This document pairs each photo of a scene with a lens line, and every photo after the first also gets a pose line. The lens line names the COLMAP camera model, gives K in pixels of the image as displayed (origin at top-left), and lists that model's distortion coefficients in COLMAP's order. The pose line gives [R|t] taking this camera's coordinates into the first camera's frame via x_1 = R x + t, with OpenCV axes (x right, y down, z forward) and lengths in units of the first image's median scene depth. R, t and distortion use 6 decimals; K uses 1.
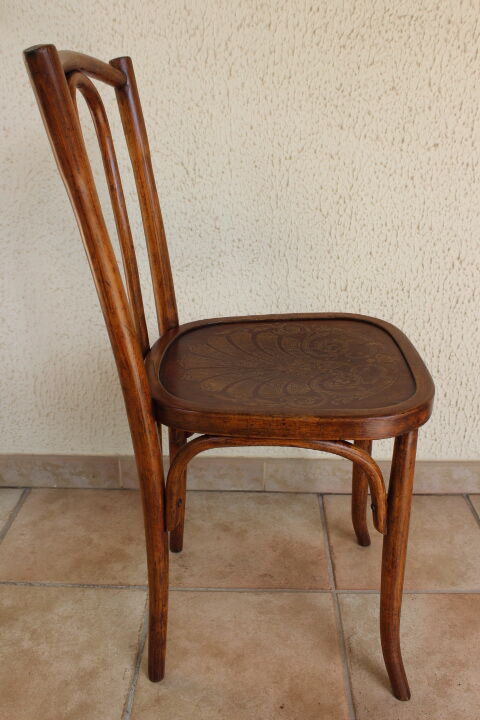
lens RADIAL K [[641.4, 0, 240.0], [0, 641.4, 360.0], [0, 0, 1]] dist [-0.145890, 0.112667]
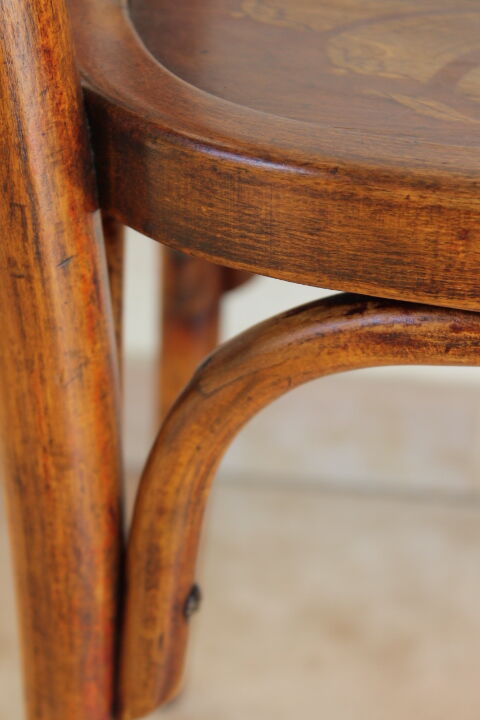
lens RADIAL K [[1792.9, 0, 240.0], [0, 1792.9, 360.0], [0, 0, 1]] dist [0.006372, 0.006225]
pose [[0.995878, 0.069470, -0.058325, -0.049960], [-0.059235, 0.985037, 0.161846, 0.047030], [0.068696, -0.157724, 0.985091, 0.430870]]
